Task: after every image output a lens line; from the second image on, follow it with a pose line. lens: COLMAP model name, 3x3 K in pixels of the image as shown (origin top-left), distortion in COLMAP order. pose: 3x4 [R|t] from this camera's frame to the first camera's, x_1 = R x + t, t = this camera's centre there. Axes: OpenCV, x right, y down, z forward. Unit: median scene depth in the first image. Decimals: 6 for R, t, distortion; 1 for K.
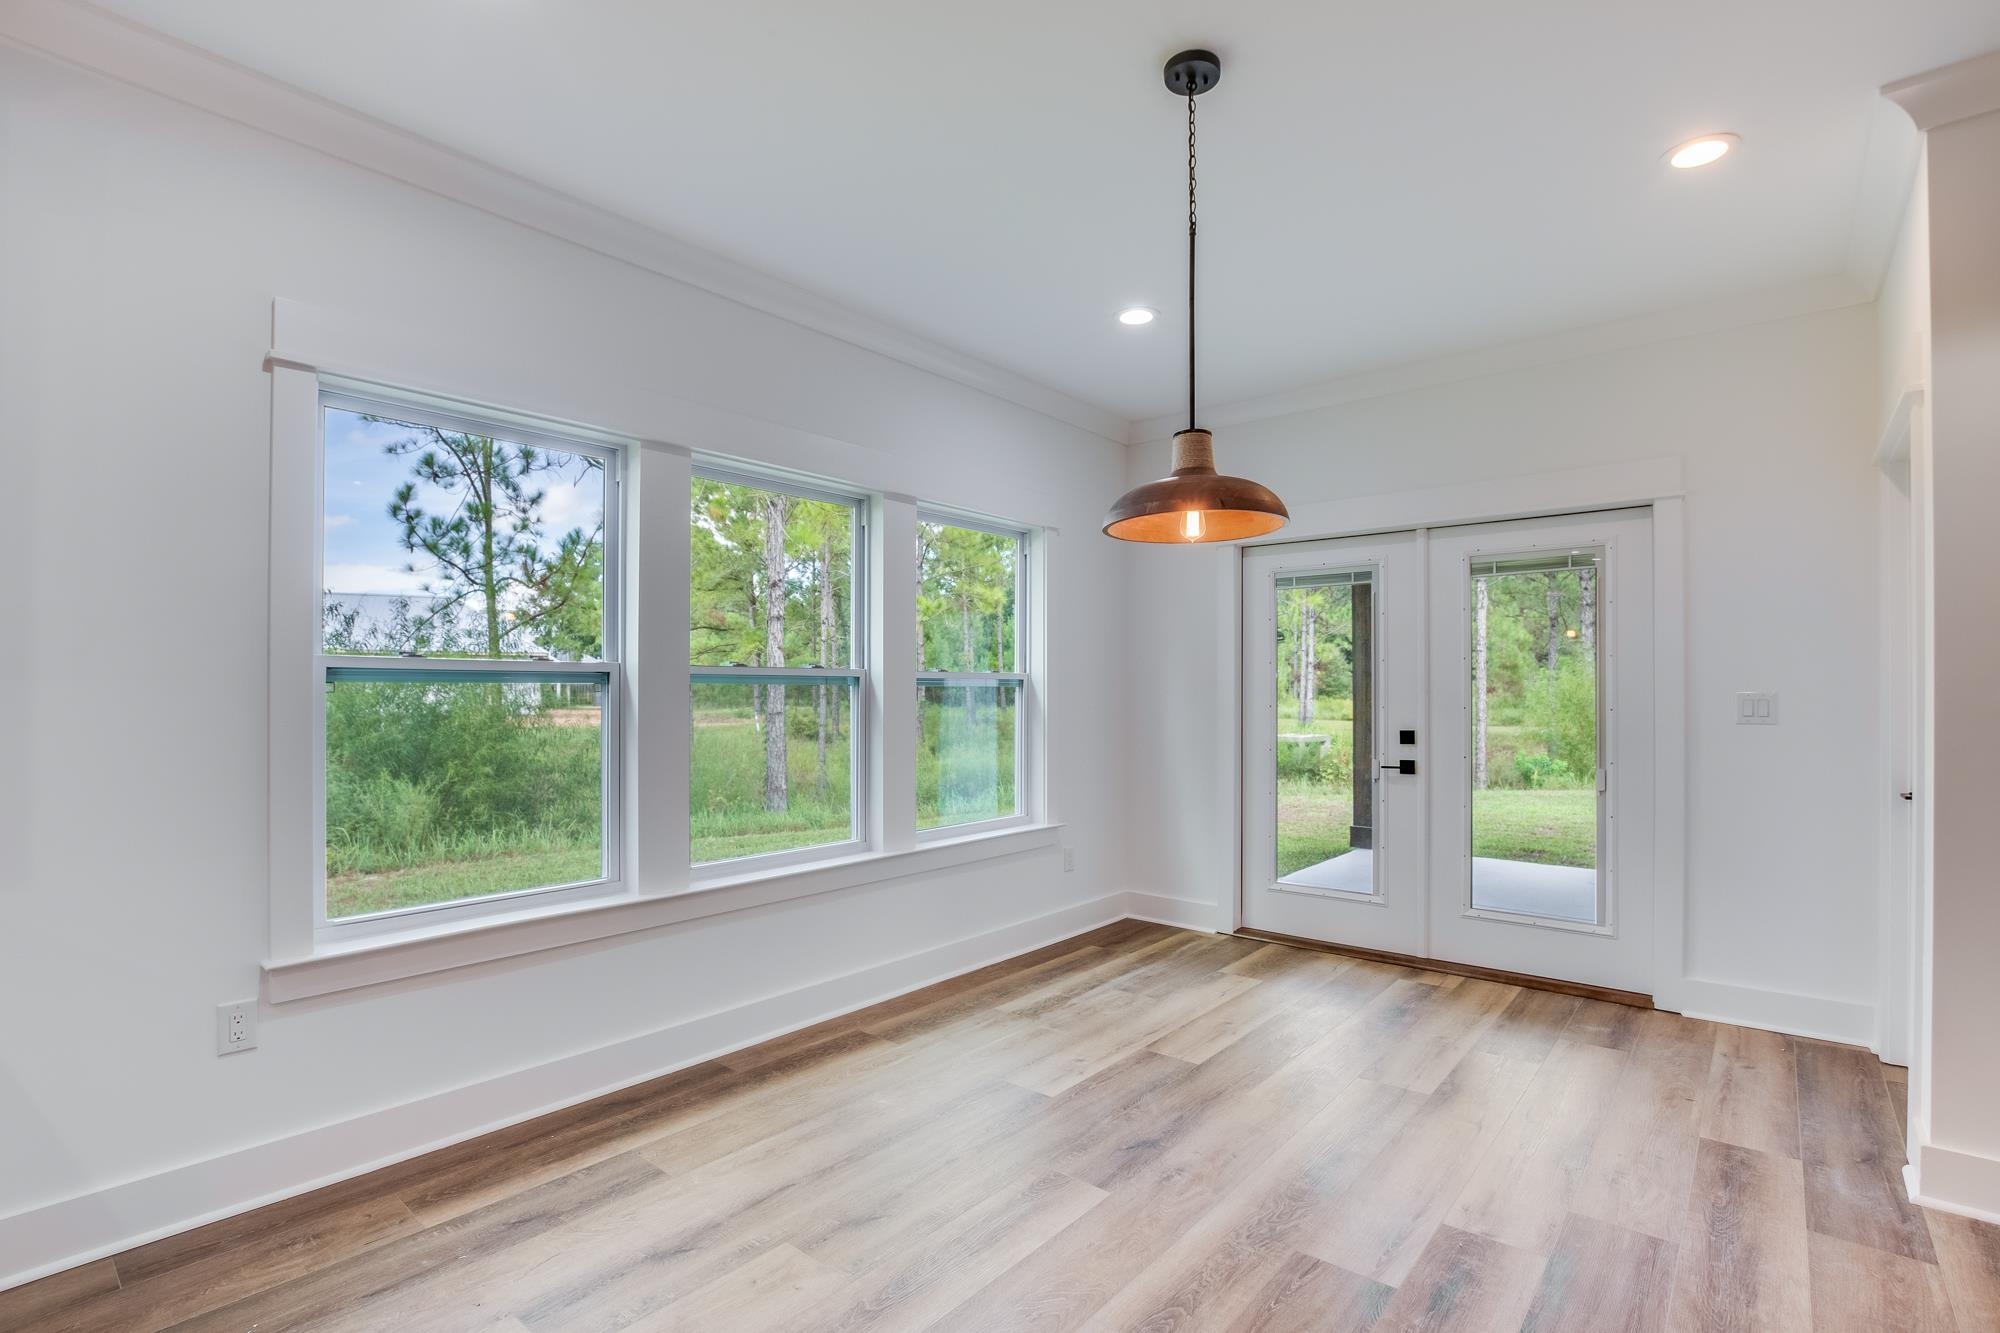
lens RADIAL K [[930.5, 0, 1018.0], [0, 930.5, 668.5], [0, 0, 1]] dist [-0.041596, 0.006739]
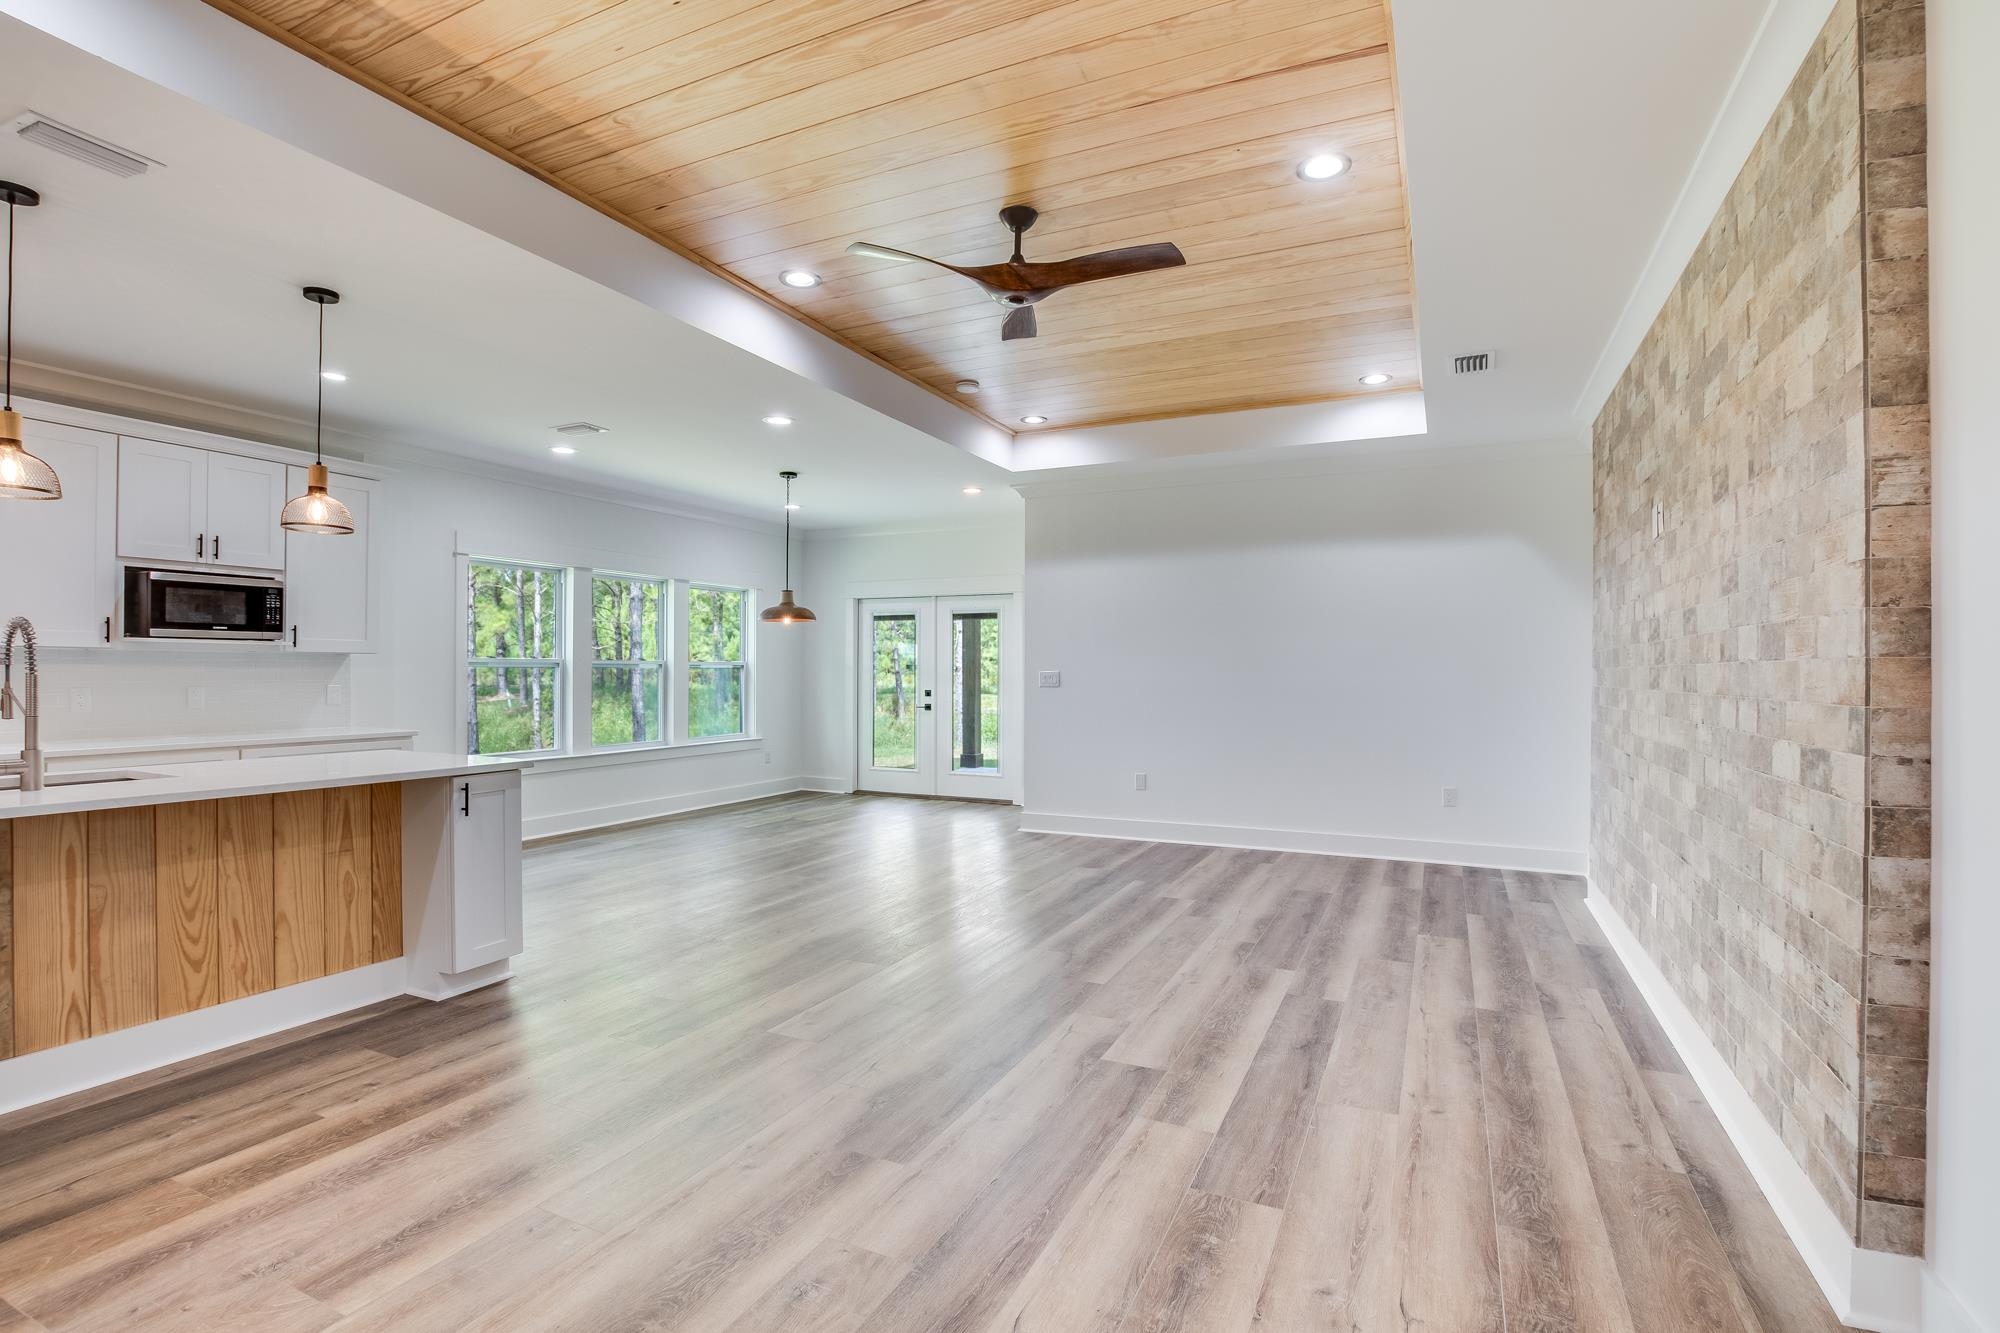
lens RADIAL K [[930.5, 0, 1018.0], [0, 930.5, 668.5], [0, 0, 1]] dist [-0.041596, 0.006739]
pose [[0.965489, -0.005345, 0.260388, 0.065261], [-0.002028, 0.999605, 0.028040, -0.045154], [-0.260435, -0.027600, 0.965097, -1.164252]]
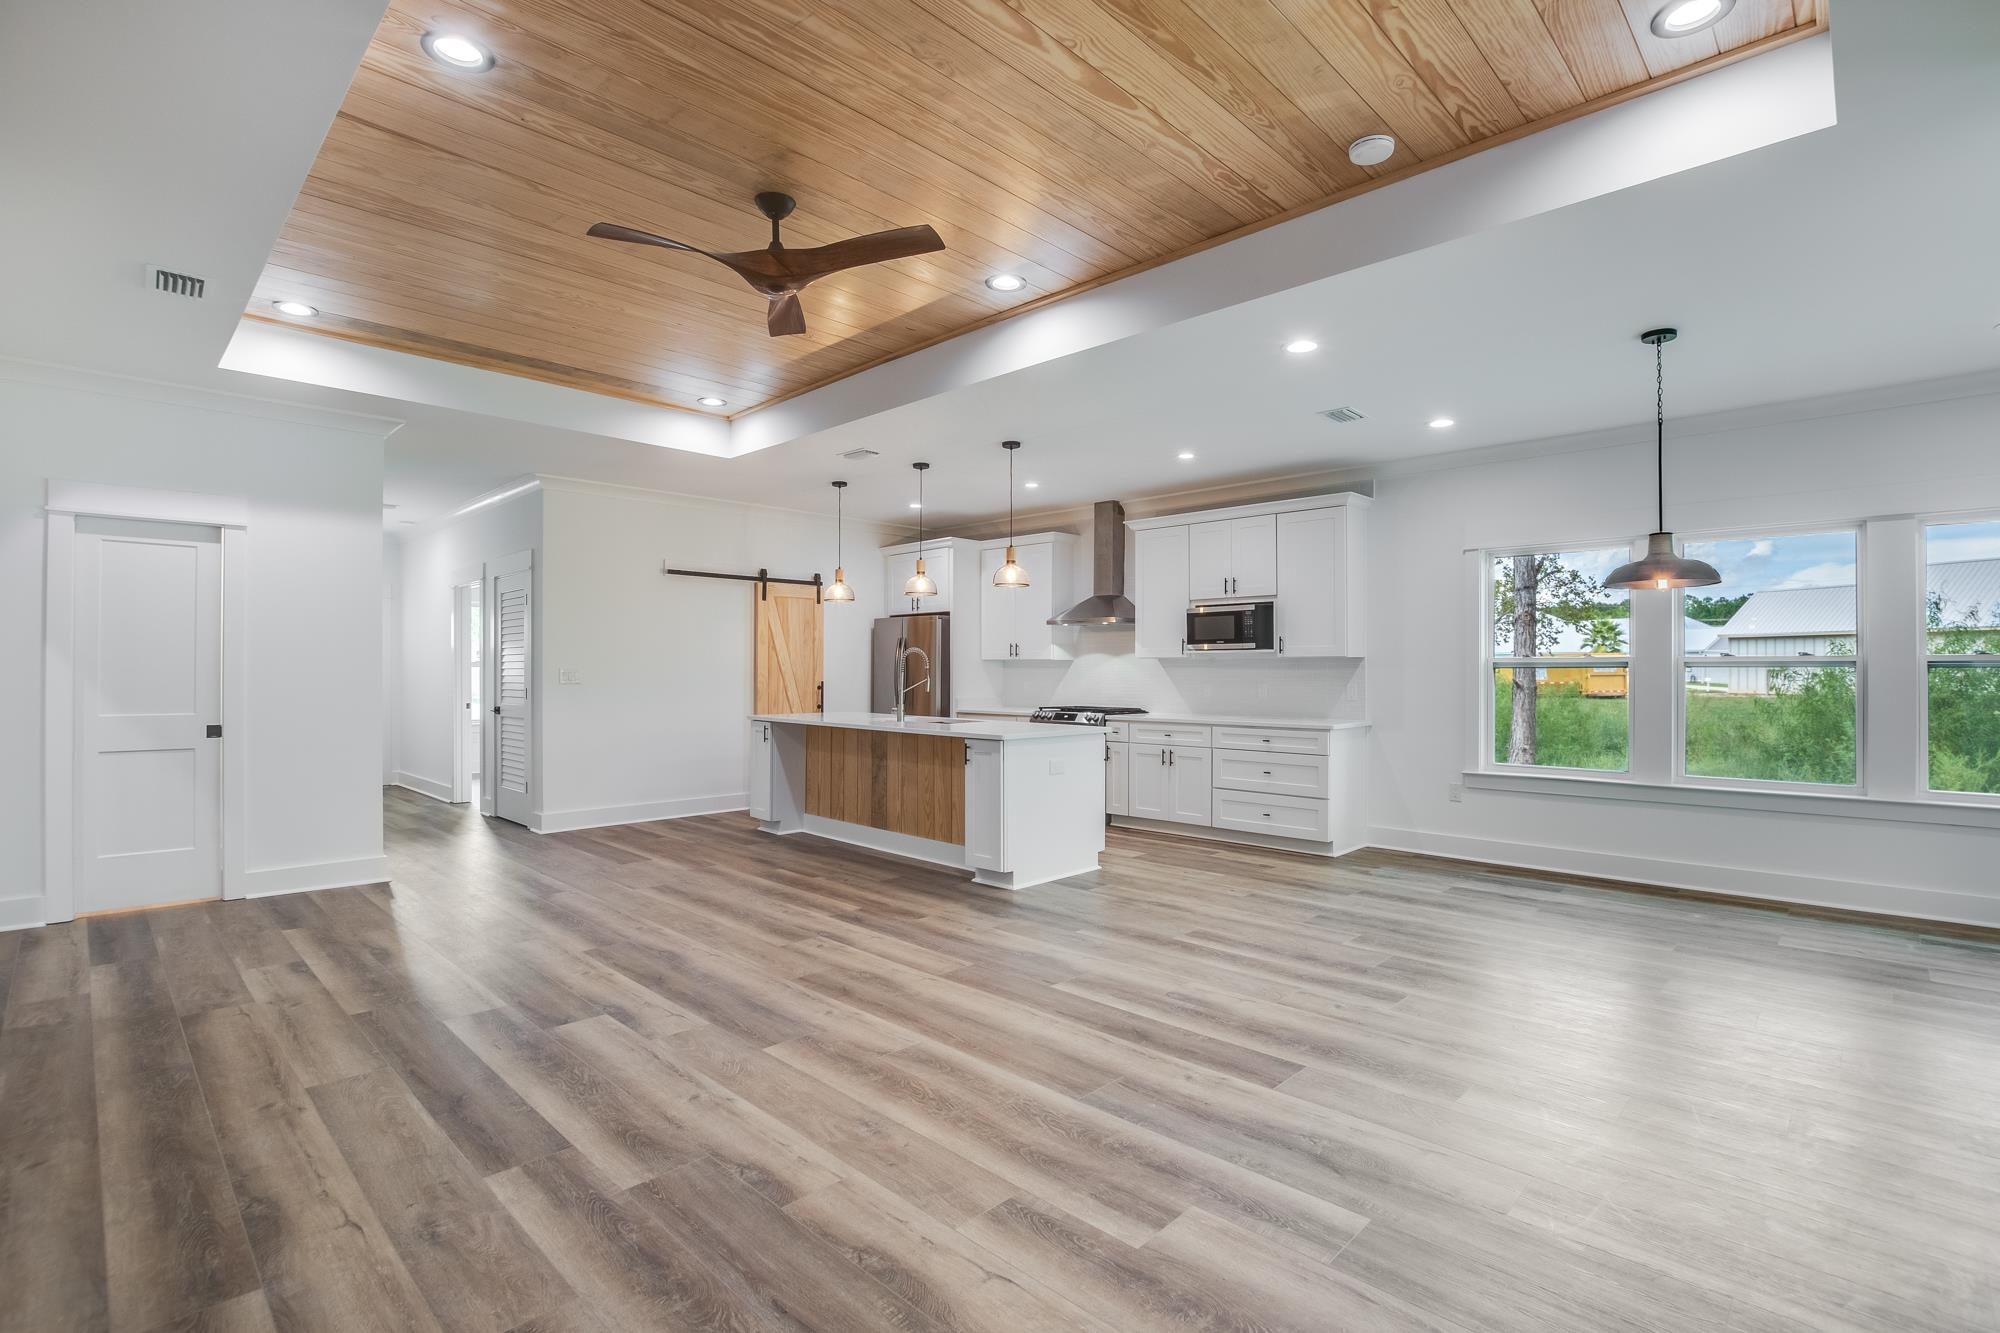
lens RADIAL K [[930.5, 0, 1018.0], [0, 930.5, 668.5], [0, 0, 1]] dist [-0.041596, 0.006739]
pose [[-0.066236, -0.009649, -0.997757, 1.079690], [0.027647, 0.999552, -0.011502, -0.005342], [0.997421, -0.028347, -0.065940, -0.089353]]
